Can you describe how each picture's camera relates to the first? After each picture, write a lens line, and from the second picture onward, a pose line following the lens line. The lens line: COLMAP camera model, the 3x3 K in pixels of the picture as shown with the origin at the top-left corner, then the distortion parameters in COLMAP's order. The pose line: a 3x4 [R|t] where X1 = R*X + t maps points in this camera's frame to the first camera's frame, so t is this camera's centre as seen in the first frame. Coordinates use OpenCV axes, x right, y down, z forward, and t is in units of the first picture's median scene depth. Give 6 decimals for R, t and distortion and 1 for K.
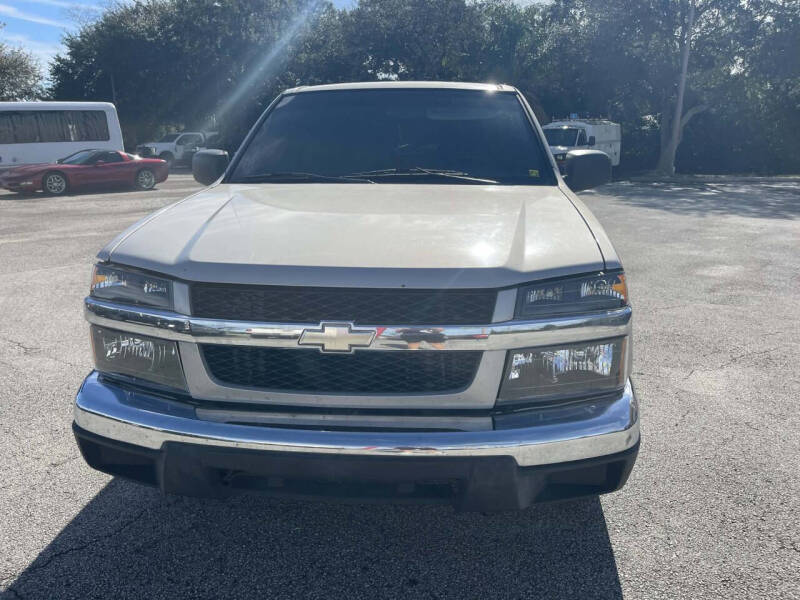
lens RADIAL K [[602.9, 0, 405.3], [0, 602.9, 297.3], [0, 0, 1]] dist [0.088527, -0.130328]
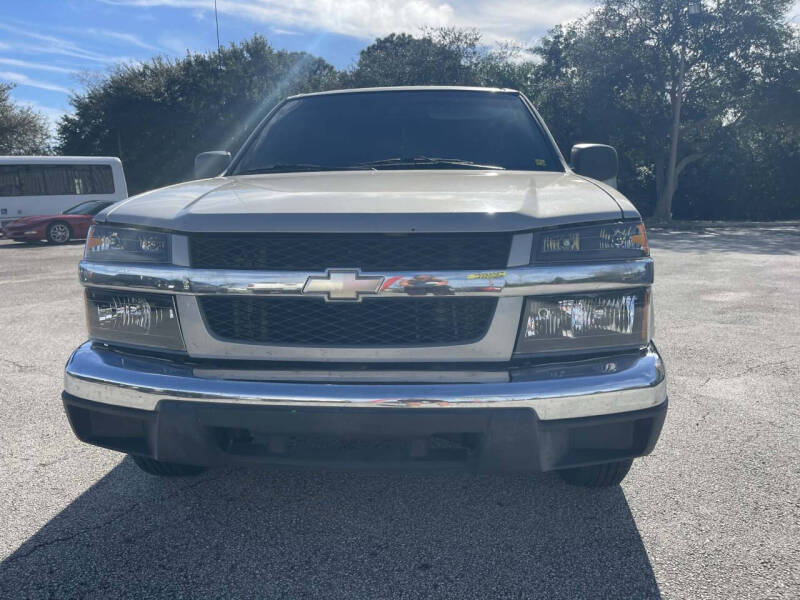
lens RADIAL K [[603.9, 0, 402.9], [0, 603.9, 297.6], [0, 0, 1]] dist [0.083010, -0.121560]
pose [[0.999937, -0.010329, -0.004312, -0.010811], [0.009926, 0.996336, -0.084945, 0.112687], [0.005174, 0.084897, 0.996376, 0.039111]]
